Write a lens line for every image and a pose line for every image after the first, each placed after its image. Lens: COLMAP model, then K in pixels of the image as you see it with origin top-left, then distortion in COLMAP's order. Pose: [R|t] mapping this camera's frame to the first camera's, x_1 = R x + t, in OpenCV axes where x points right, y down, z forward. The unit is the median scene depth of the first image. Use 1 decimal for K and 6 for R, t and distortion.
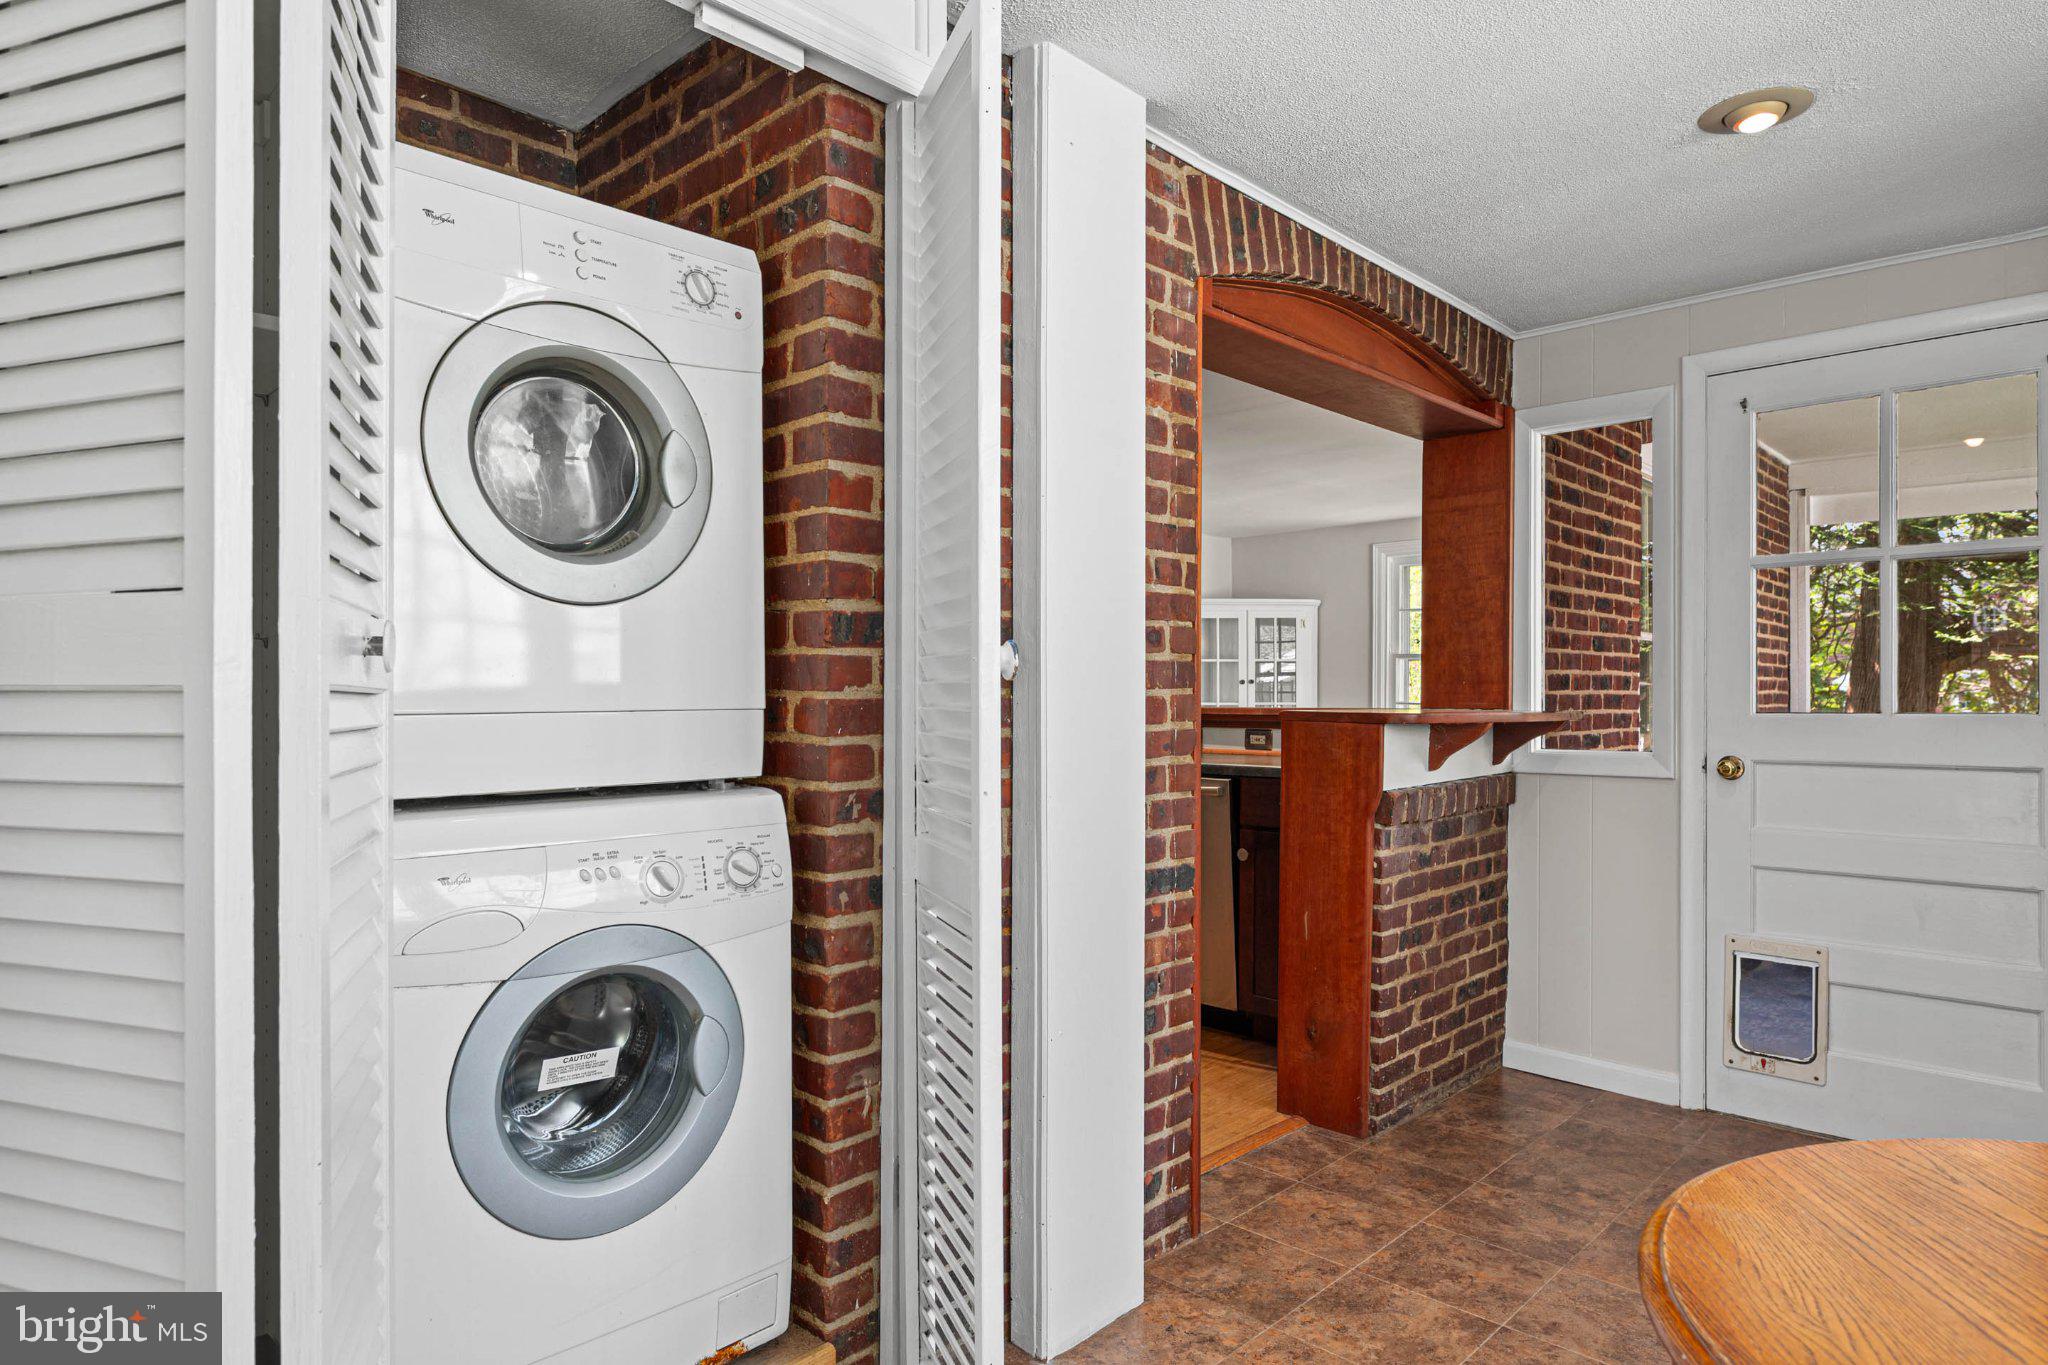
lens RADIAL K [[1189.6, 0, 1017.1], [0, 1189.6, 697.4], [0, 0, 1]] dist [-0.002931, -0.000192]
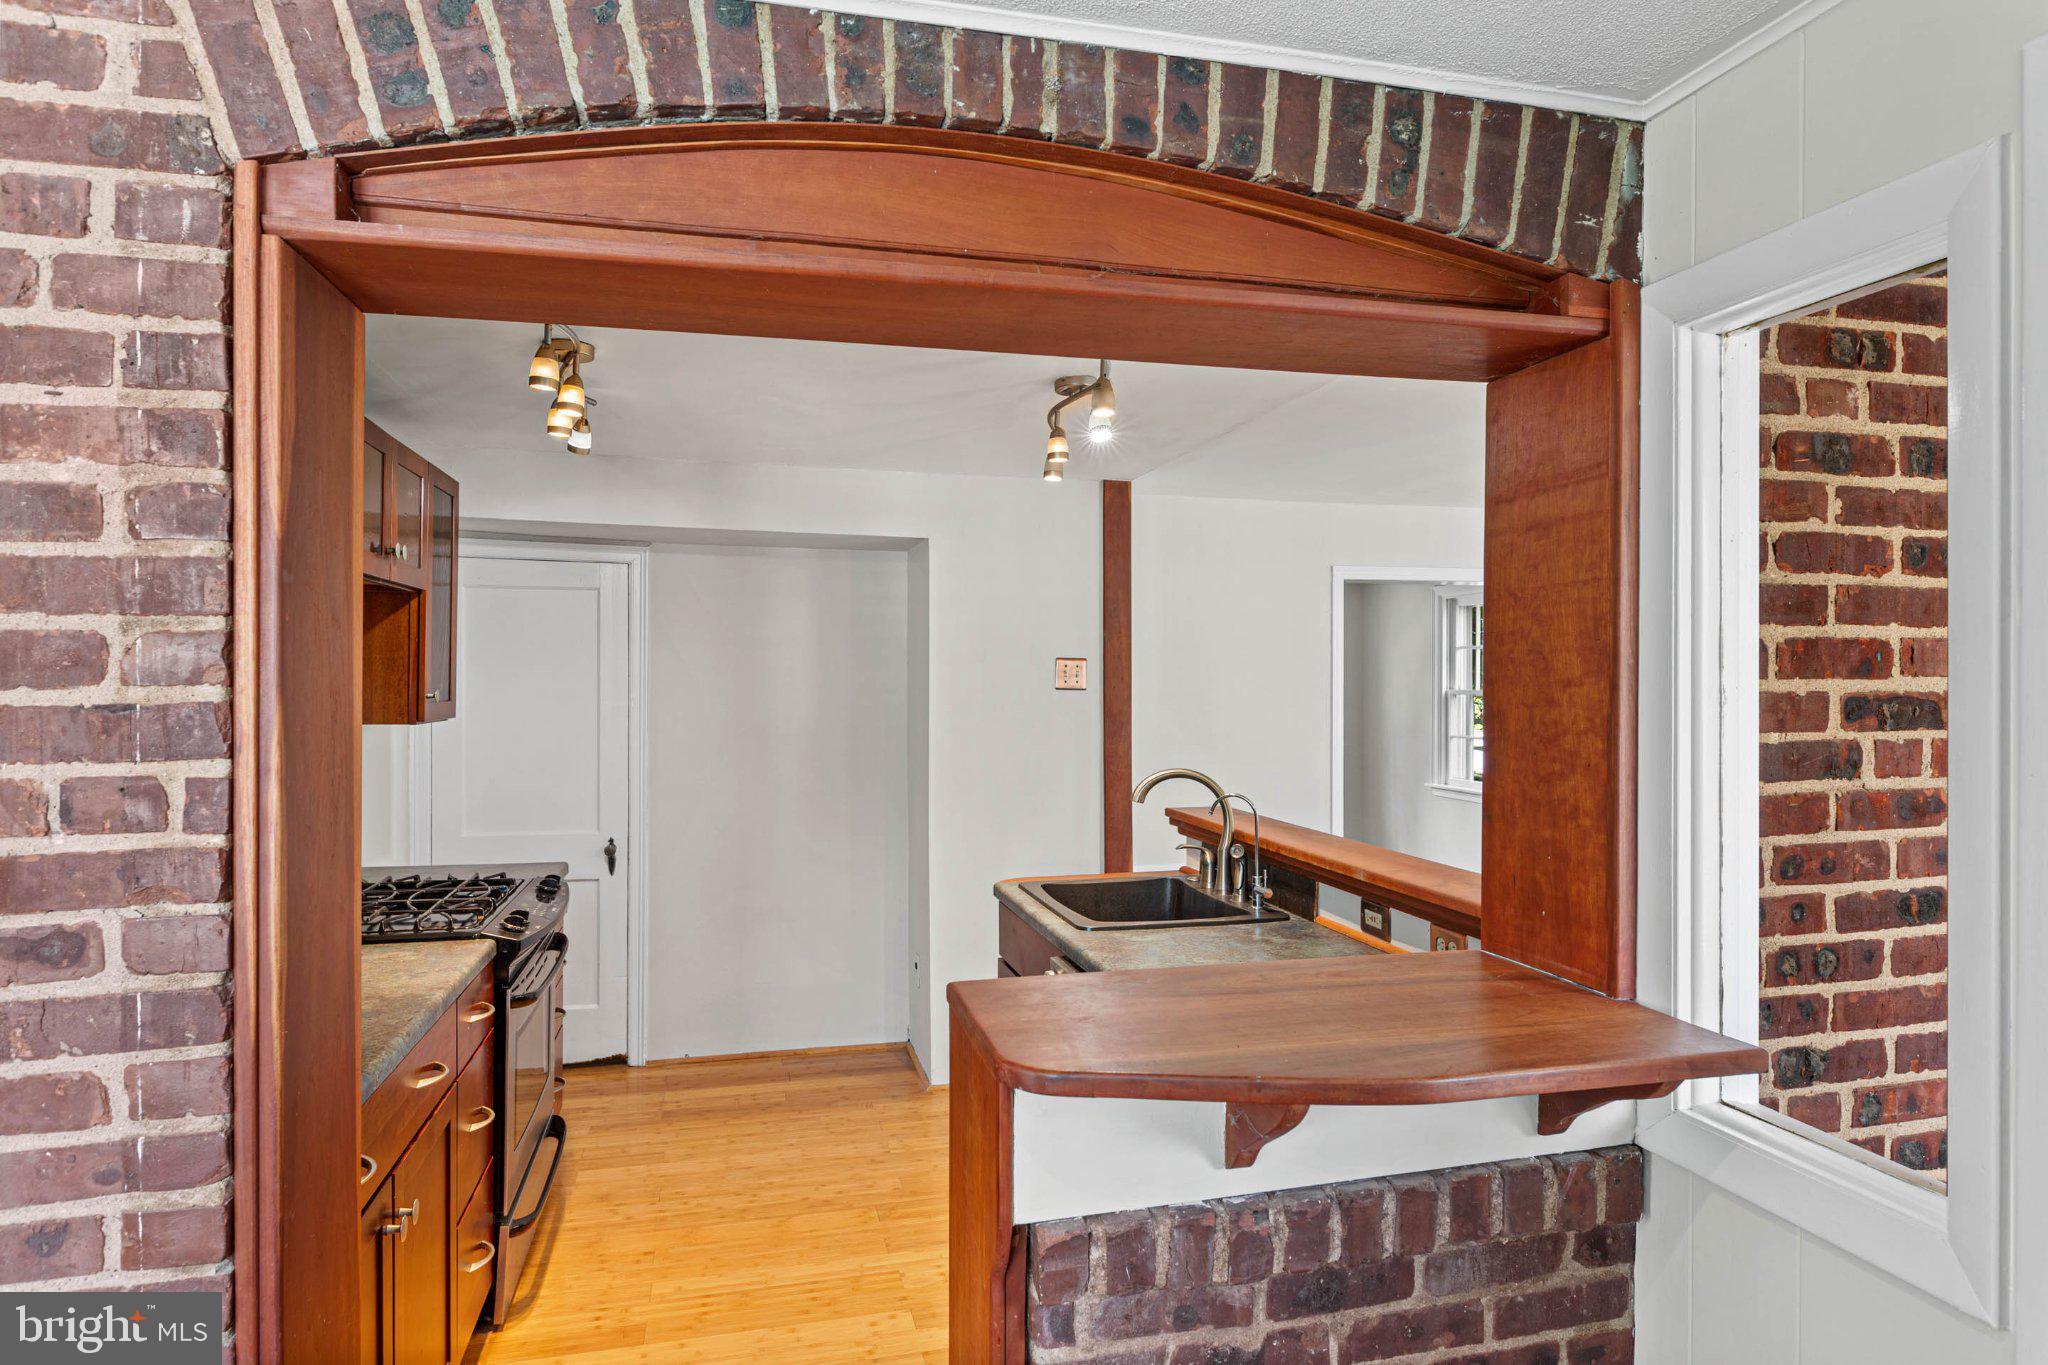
lens RADIAL K [[1173.9, 0, 1020.2], [0, 1173.9, 674.4], [0, 0, 1]] dist [-0.001270, -0.000368]
pose [[0.846561, -0.002966, -0.532284, 0.498468], [0.001587, 0.999994, -0.003048, -0.113696], [0.532290, 0.001736, 0.846560, 0.583254]]
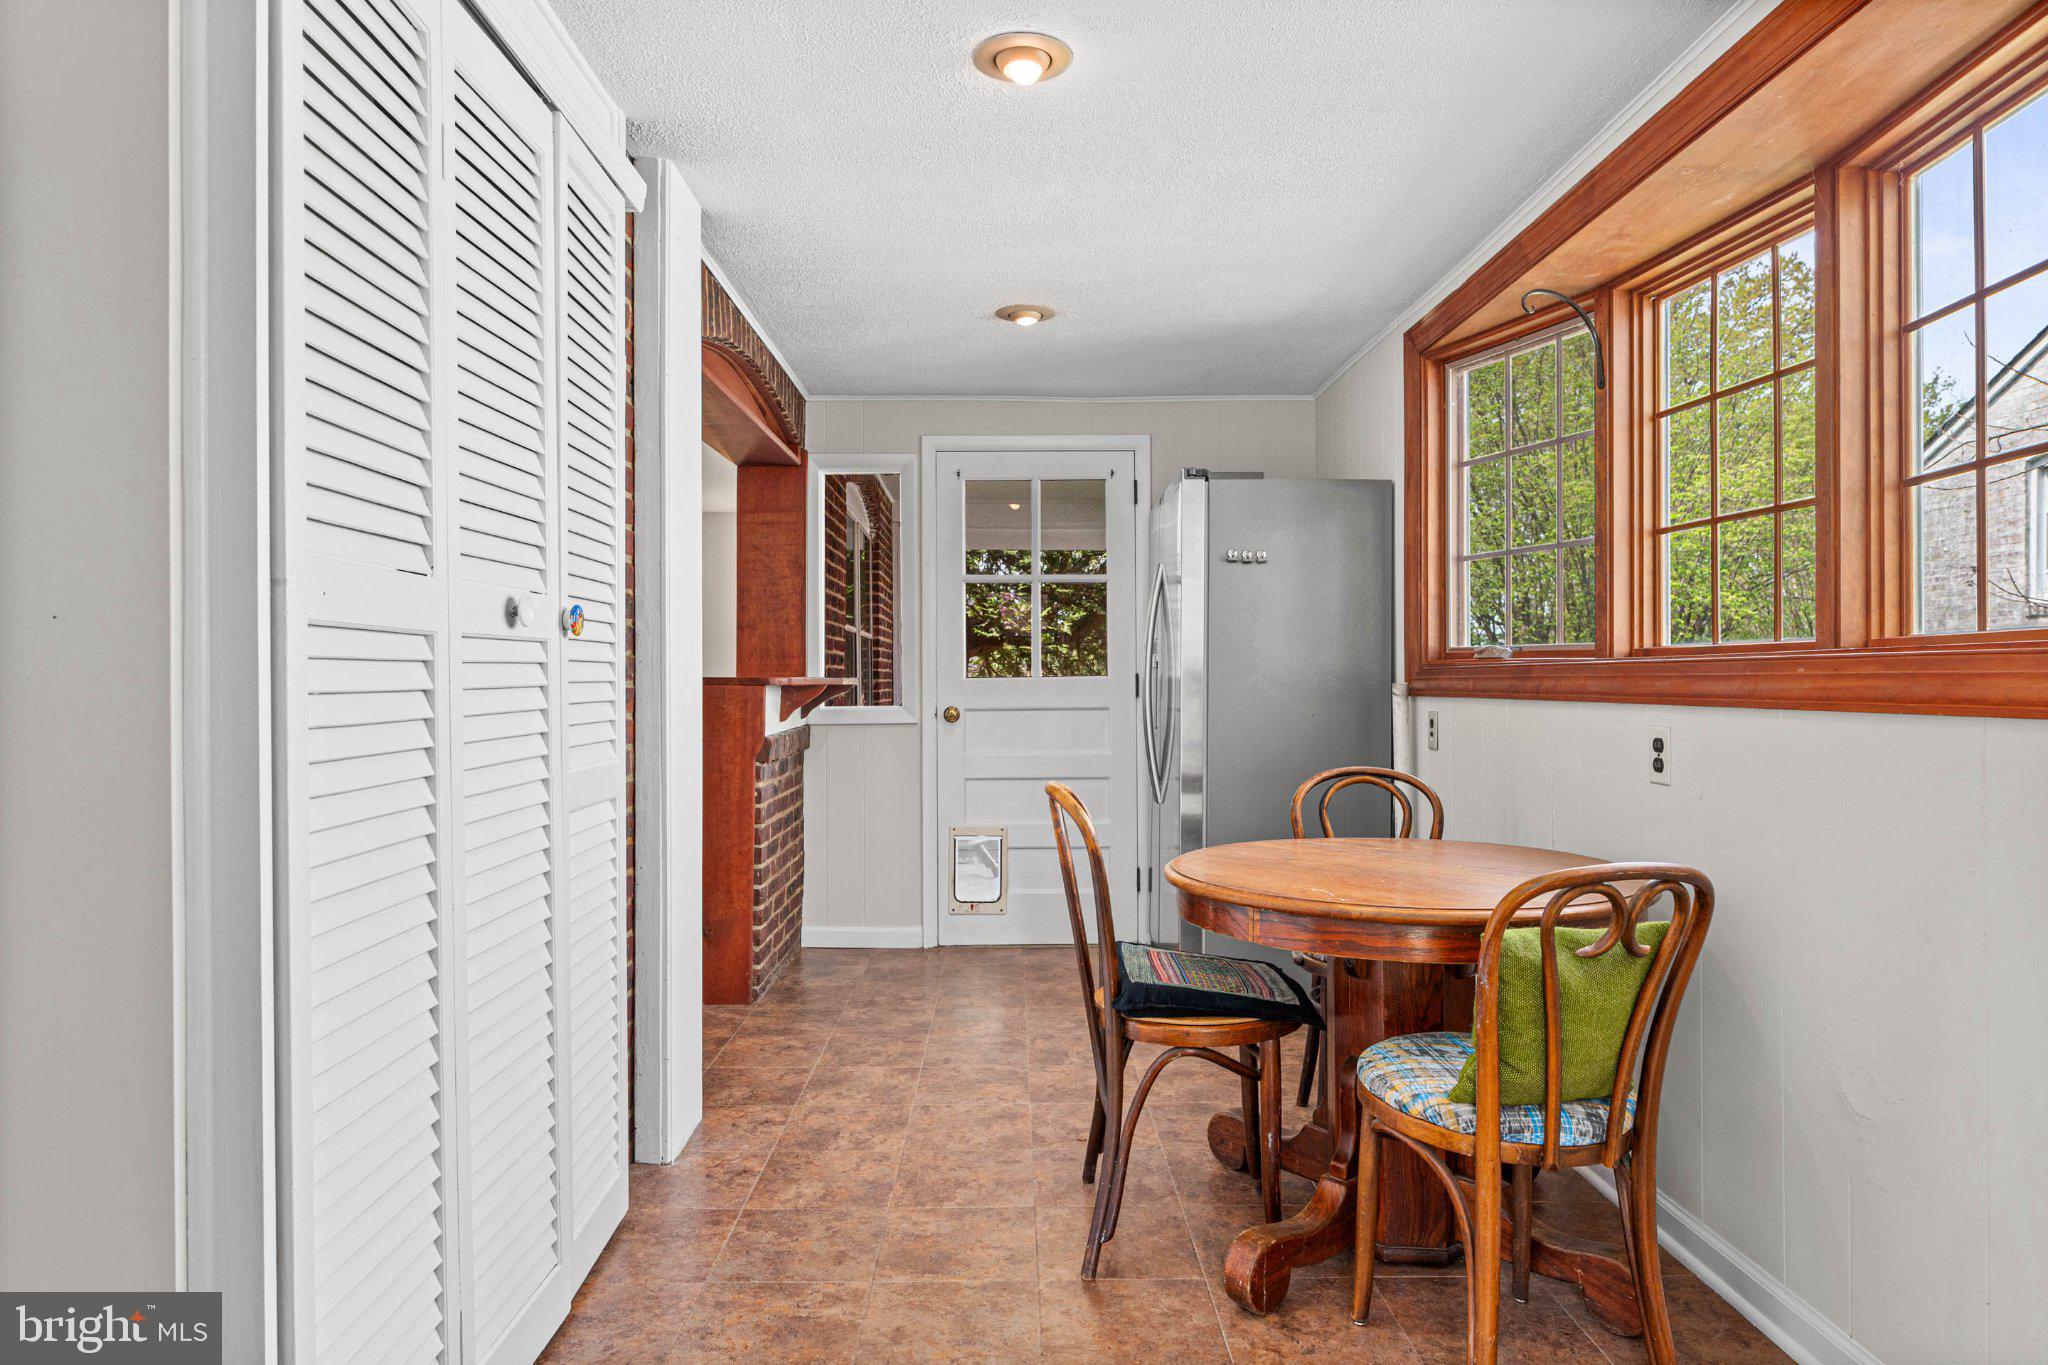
lens RADIAL K [[1185.2, 0, 1024.0], [0, 1185.2, 682.5], [0, 0, 1]] dist [-0.001567, -0.000201]
pose [[0.711680, -0.004273, 0.702491, -0.377271], [0.005110, 0.999987, 0.000906, 0.017250], [-0.702485, 0.002945, 0.711693, -0.126940]]
